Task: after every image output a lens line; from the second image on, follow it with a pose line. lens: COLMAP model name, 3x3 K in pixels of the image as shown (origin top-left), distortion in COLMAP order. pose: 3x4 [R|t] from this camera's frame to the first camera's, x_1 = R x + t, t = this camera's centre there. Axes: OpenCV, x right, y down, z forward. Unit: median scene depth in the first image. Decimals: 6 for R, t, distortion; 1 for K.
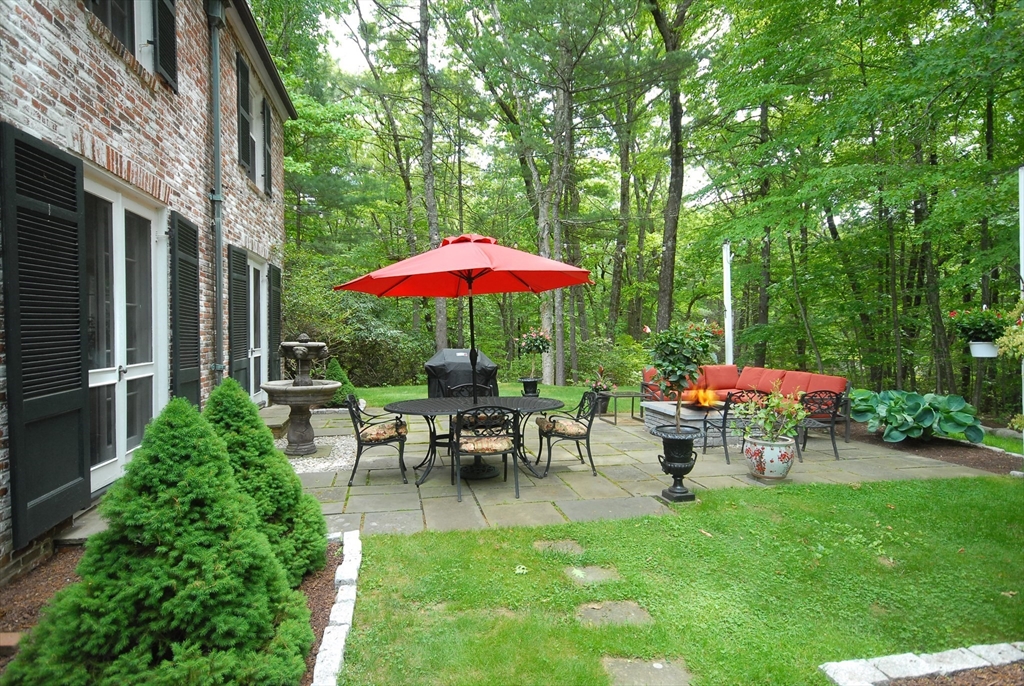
lens RADIAL K [[578.5, 0, 512.8], [0, 578.5, 344.5], [0, 0, 1]] dist [0.000243, 0.000183]
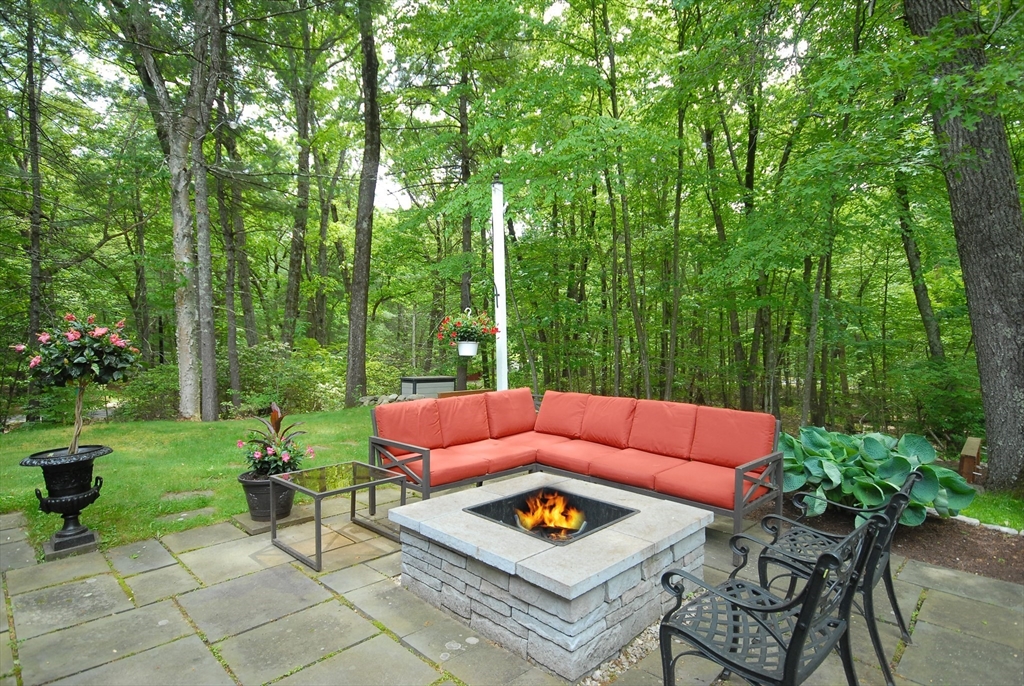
lens RADIAL K [[578.5, 0, 522.2], [0, 578.5, 345.1], [0, 0, 1]] dist [0.000243, 0.000183]
pose [[0.849620, -0.009253, 0.527313, 0.021621], [0.012184, 0.999924, -0.002085, -0.001497], [-0.527254, 0.008196, 0.849668, 0.141174]]
